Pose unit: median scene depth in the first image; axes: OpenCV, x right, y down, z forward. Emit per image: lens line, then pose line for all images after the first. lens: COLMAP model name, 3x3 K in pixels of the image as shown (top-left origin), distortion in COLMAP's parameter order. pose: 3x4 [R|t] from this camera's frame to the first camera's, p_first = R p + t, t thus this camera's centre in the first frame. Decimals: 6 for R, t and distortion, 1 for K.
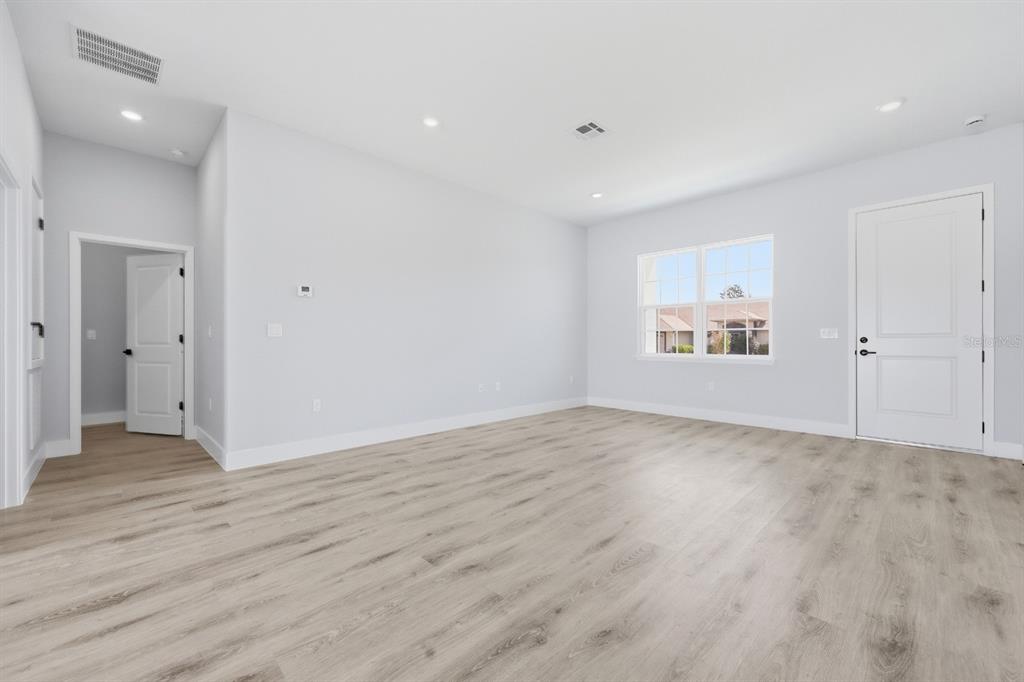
lens RADIAL K [[415.1, 0, 508.9], [0, 415.1, 340.5], [0, 0, 1]] dist [-0.001799, -0.000045]
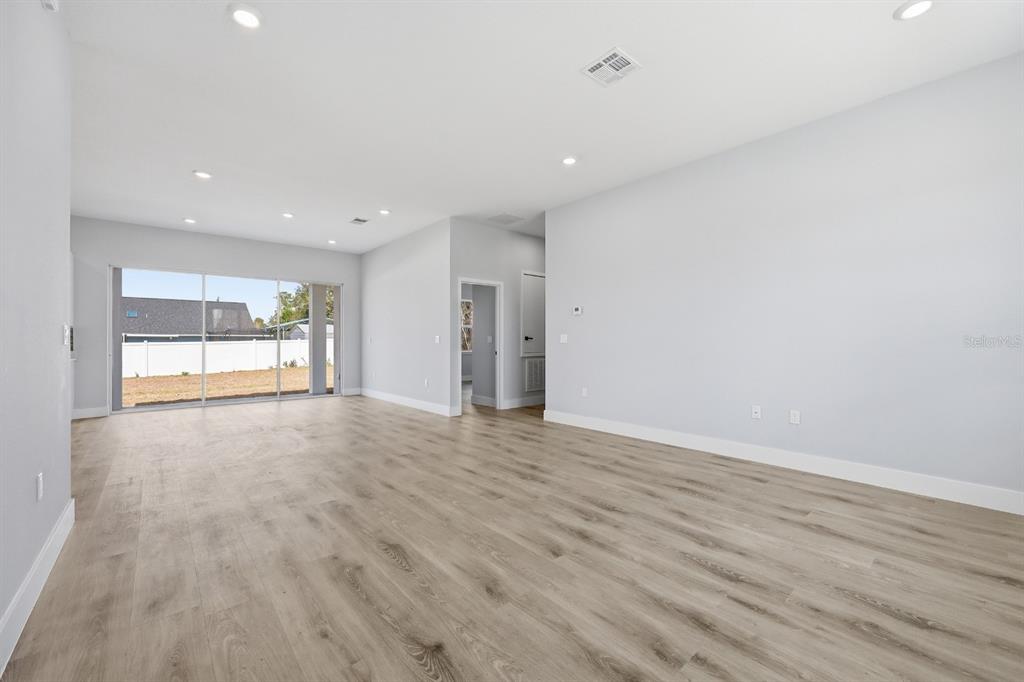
lens RADIAL K [[412.3, 0, 512.0], [0, 412.3, 341.0], [0, 0, 1]] dist [-0.001713, 0.000343]
pose [[-0.059582, -0.002045, -0.998221, 1.185944], [0.004288, 0.999988, -0.002304, -0.016250], [0.998214, -0.004417, -0.059572, 1.085393]]
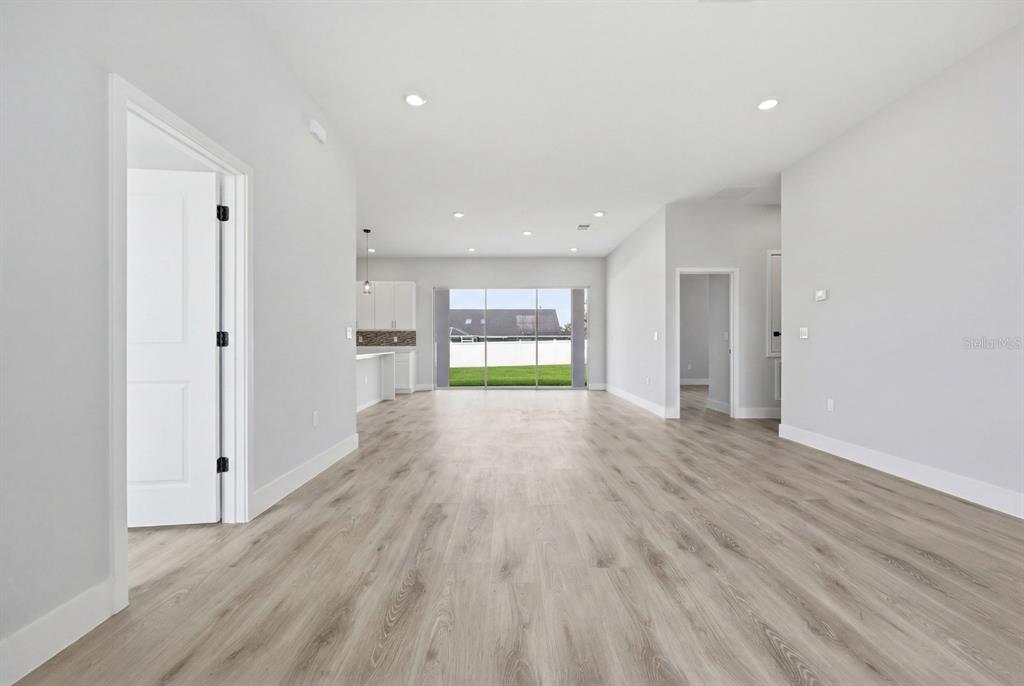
lens RADIAL K [[412.3, 0, 512.0], [0, 412.3, 343.0], [0, 0, 1]] dist [-0.001713, 0.000343]
pose [[-0.691472, 0.000919, -0.722403, 1.034524], [0.003028, 0.999994, -0.001625, 0.004016], [0.722397, -0.003311, -0.691471, 1.461722]]
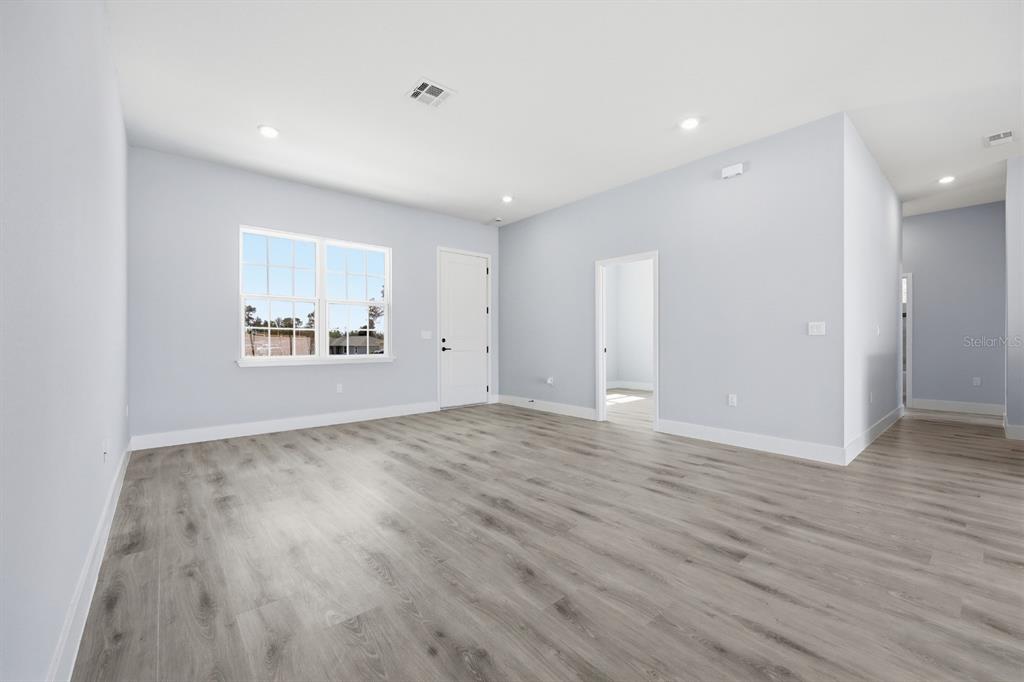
lens RADIAL K [[412.3, 0, 512.0], [0, 412.3, 341.0], [0, 0, 1]] dist [-0.001713, 0.000343]
pose [[0.065829, 0.000401, 0.997831, -0.805095], [0.001122, 0.999999, -0.000476, 0.002584], [-0.997830, 0.001150, 0.065828, 0.977181]]
